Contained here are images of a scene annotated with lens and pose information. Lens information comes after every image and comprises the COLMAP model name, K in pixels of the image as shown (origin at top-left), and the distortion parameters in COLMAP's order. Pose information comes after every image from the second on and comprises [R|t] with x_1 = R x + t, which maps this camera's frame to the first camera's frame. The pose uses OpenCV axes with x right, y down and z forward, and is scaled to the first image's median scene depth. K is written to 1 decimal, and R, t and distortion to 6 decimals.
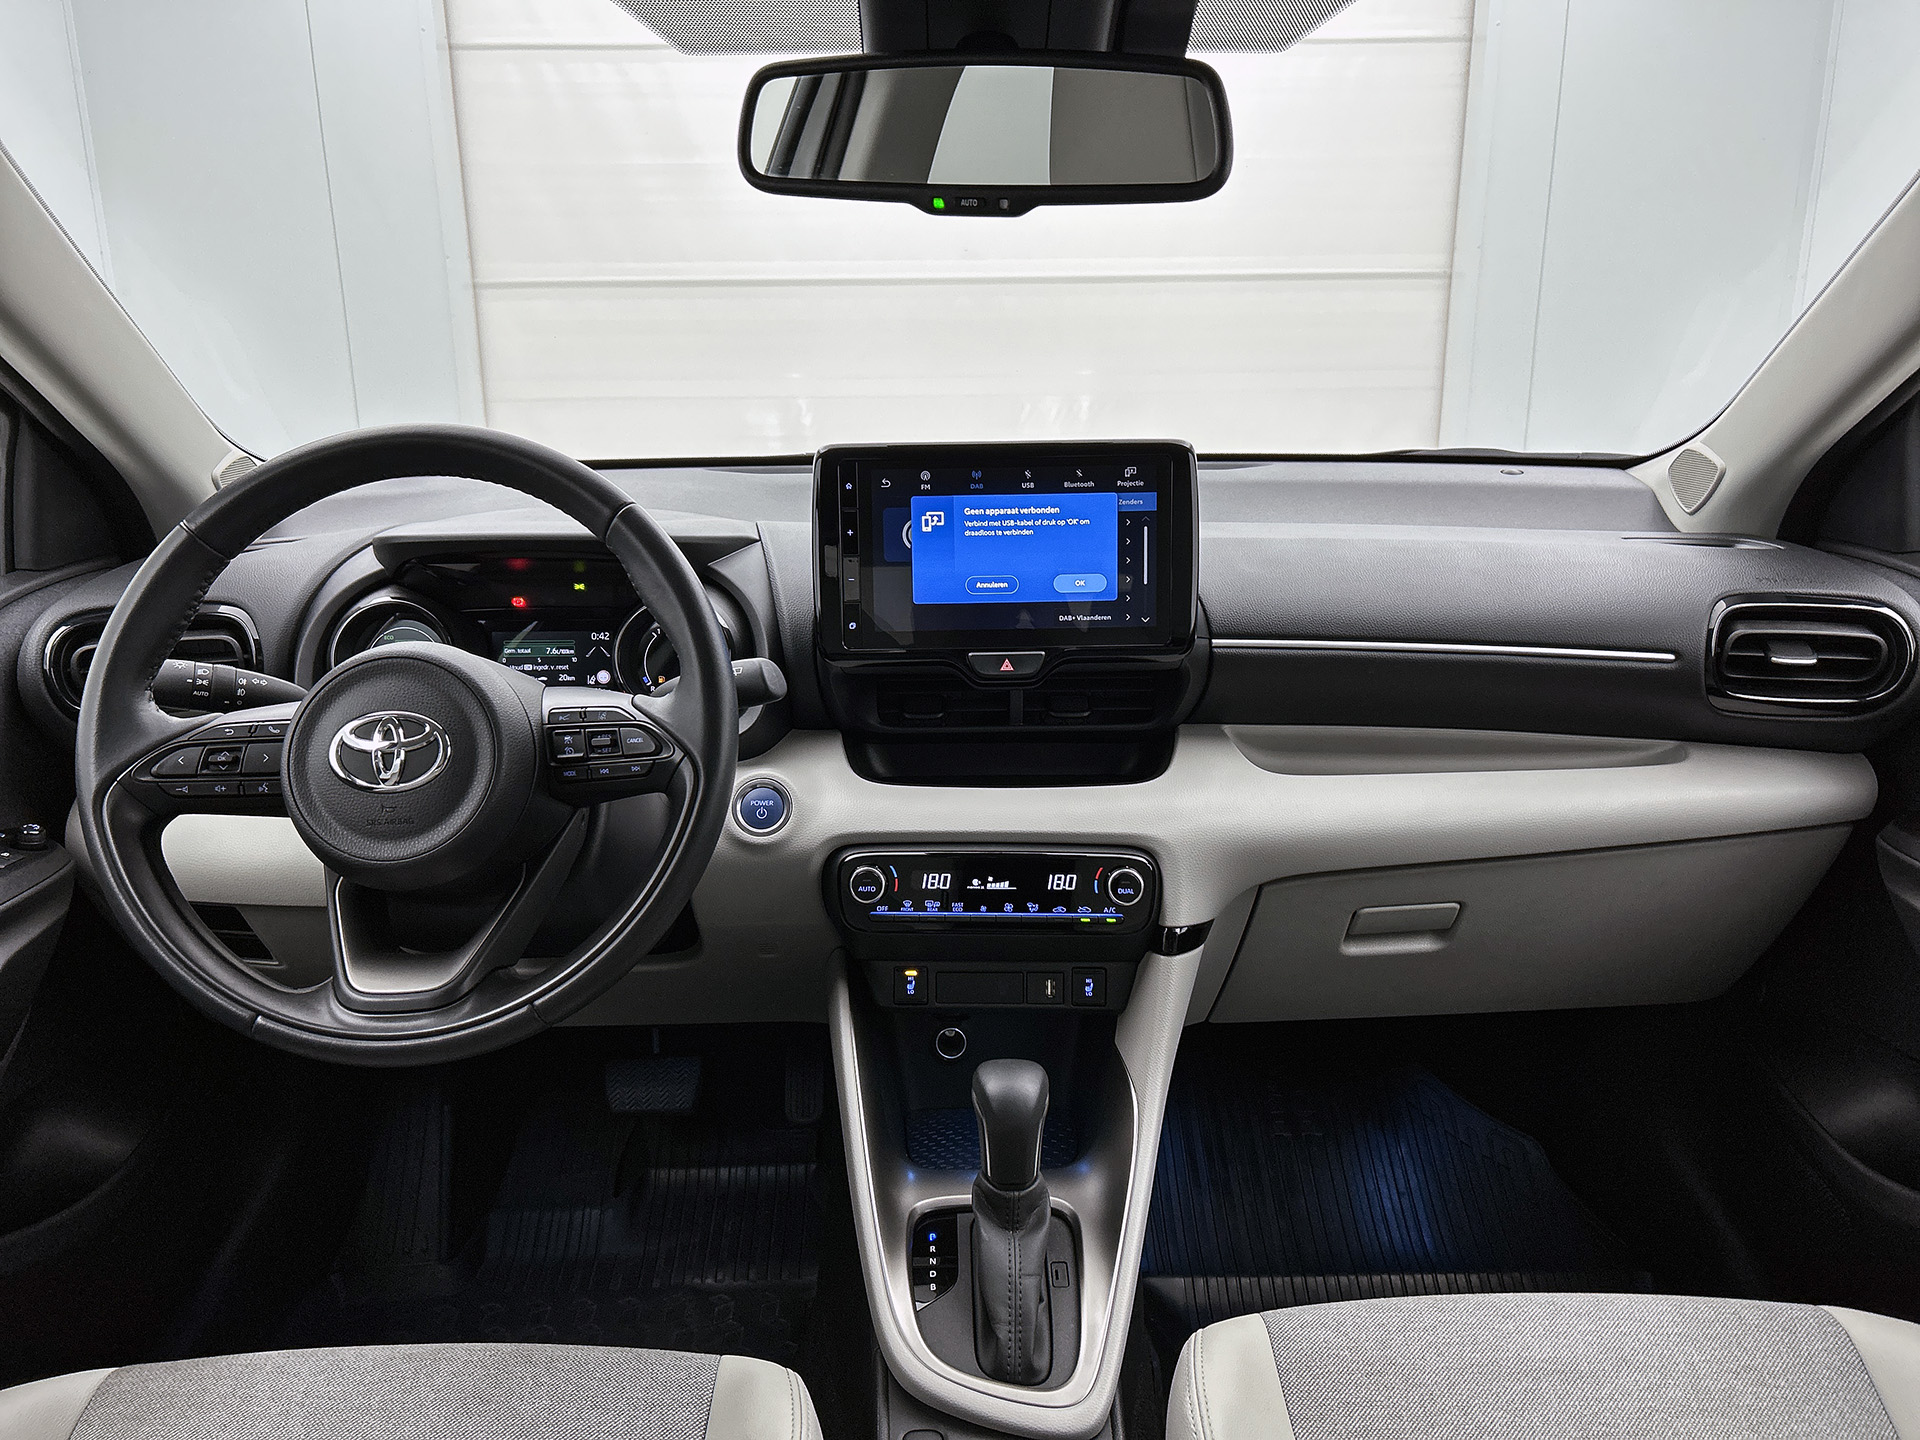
lens RADIAL K [[1463.3, 0, 948.8], [0, 1463.3, 714.5], [0, 0, 1]] dist [0.008501, -0.000923]
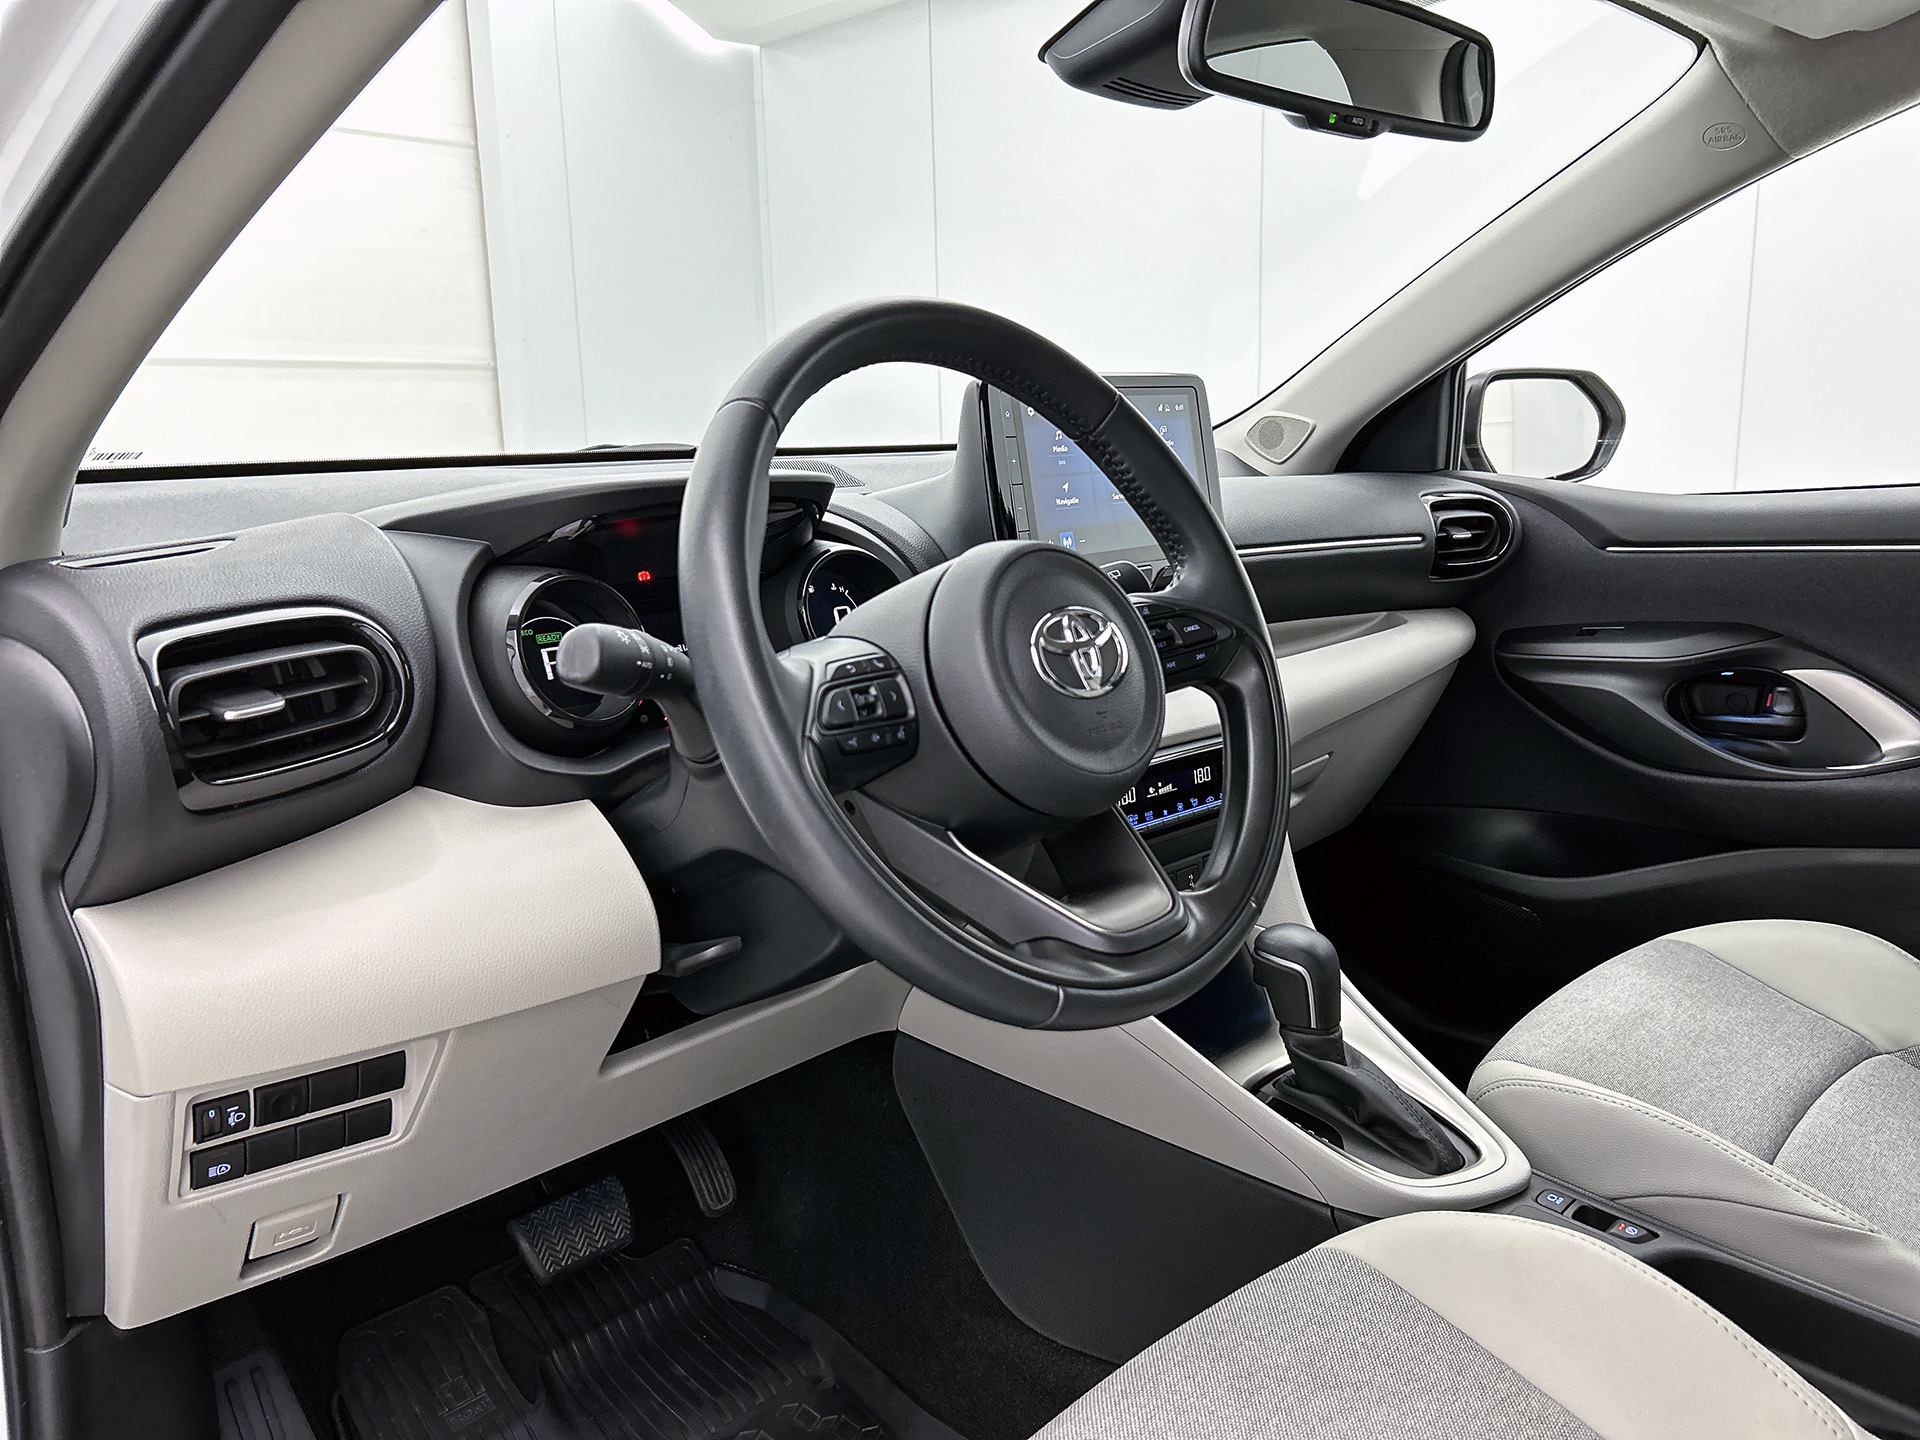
lens RADIAL K [[1463.3, 0, 984.6], [0, 1463.3, 679.0], [0, 0, 1]] dist [0.008501, -0.000923]
pose [[0.702913, -0.132941, 0.698742, -0.785258], [0.207057, 0.978077, -0.022207, 0.035461], [-0.680471, 0.160289, 0.715029, 0.322876]]
